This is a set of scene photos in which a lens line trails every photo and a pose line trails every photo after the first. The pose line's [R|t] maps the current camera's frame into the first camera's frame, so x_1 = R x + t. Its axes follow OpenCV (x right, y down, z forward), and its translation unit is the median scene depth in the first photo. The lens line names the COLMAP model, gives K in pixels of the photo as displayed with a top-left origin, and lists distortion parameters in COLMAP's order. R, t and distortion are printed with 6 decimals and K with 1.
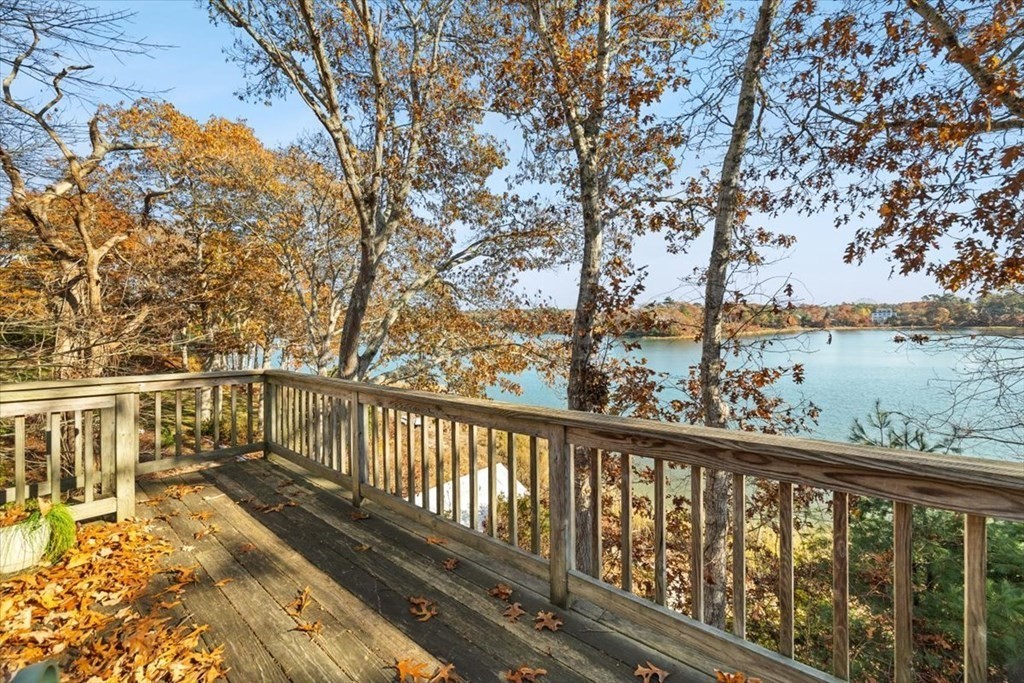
lens RADIAL K [[424.7, 0, 508.1], [0, 424.7, 321.0], [0, 0, 1]] dist [-0.001187, -0.000177]
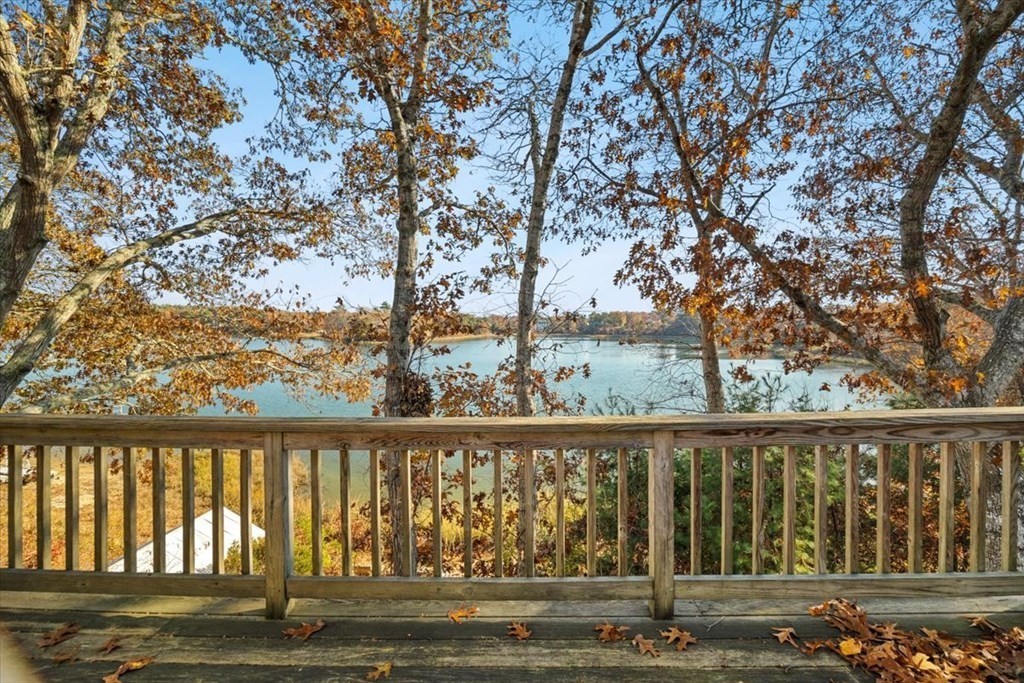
lens RADIAL K [[427.9, 0, 512.0], [0, 427.9, 330.5], [0, 0, 1]] dist [-0.006720, -0.000195]
pose [[0.762490, 0.012749, 0.646874, -0.211497], [-0.019874, 0.999796, 0.003721, 0.004948], [-0.646695, -0.015693, 0.762588, 0.133908]]
